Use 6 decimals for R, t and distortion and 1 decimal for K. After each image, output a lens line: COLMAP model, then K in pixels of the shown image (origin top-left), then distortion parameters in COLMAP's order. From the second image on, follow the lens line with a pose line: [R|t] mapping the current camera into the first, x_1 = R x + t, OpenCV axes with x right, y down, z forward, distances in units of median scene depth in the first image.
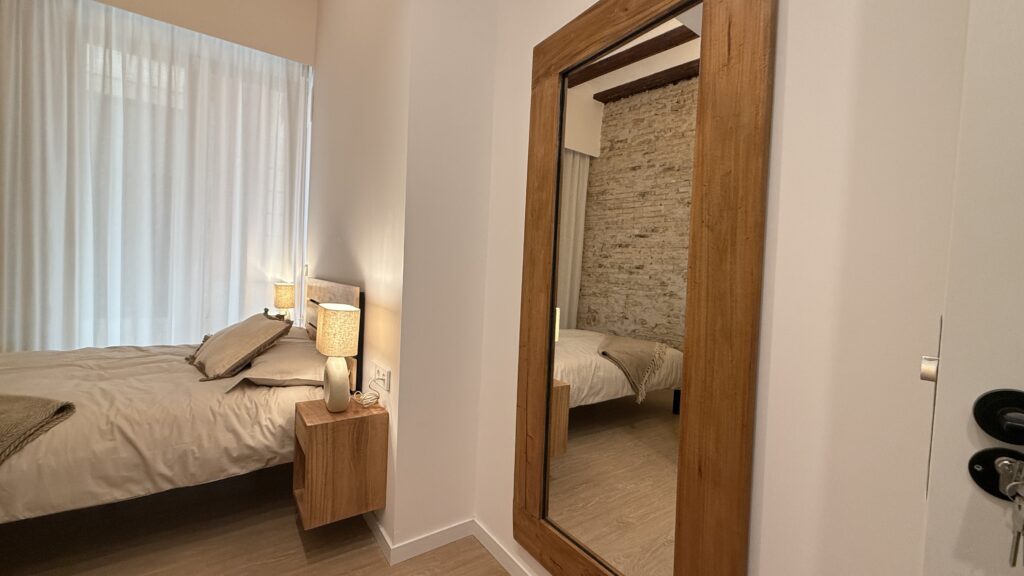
lens RADIAL K [[406.9, 0, 509.7], [0, 406.9, 286.3], [0, 0, 1]] dist [-0.001193, 0.000266]
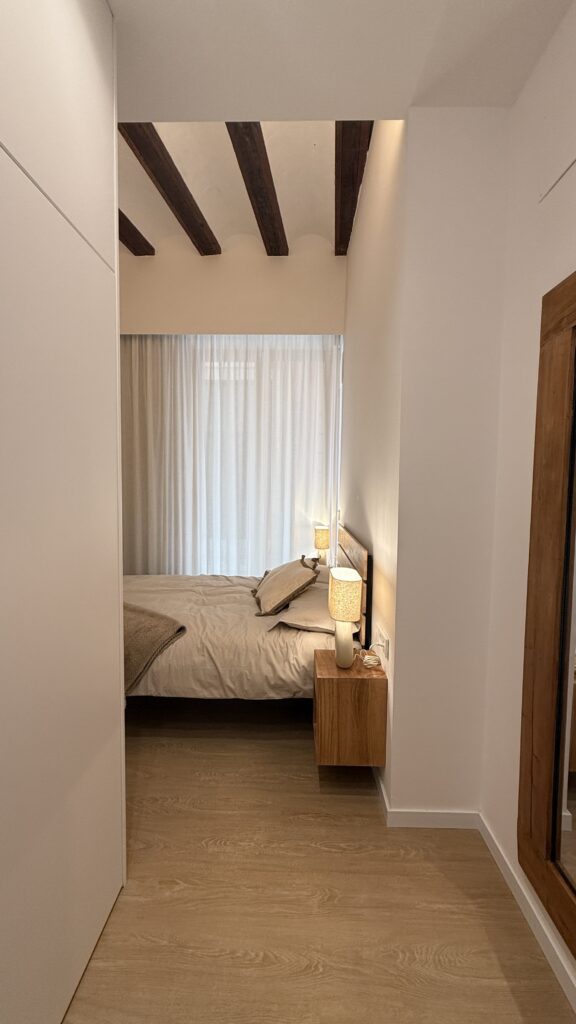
lens RADIAL K [[406.9, 0, 286.2], [0, 406.9, 508.1], [0, 0, 1]] dist [-0.001193, 0.000266]
pose [[0.803579, -0.000748, -0.595198, 0.117306], [0.005804, 0.999962, 0.006579, -0.138767], [0.595170, -0.008742, 0.803552, 0.003054]]
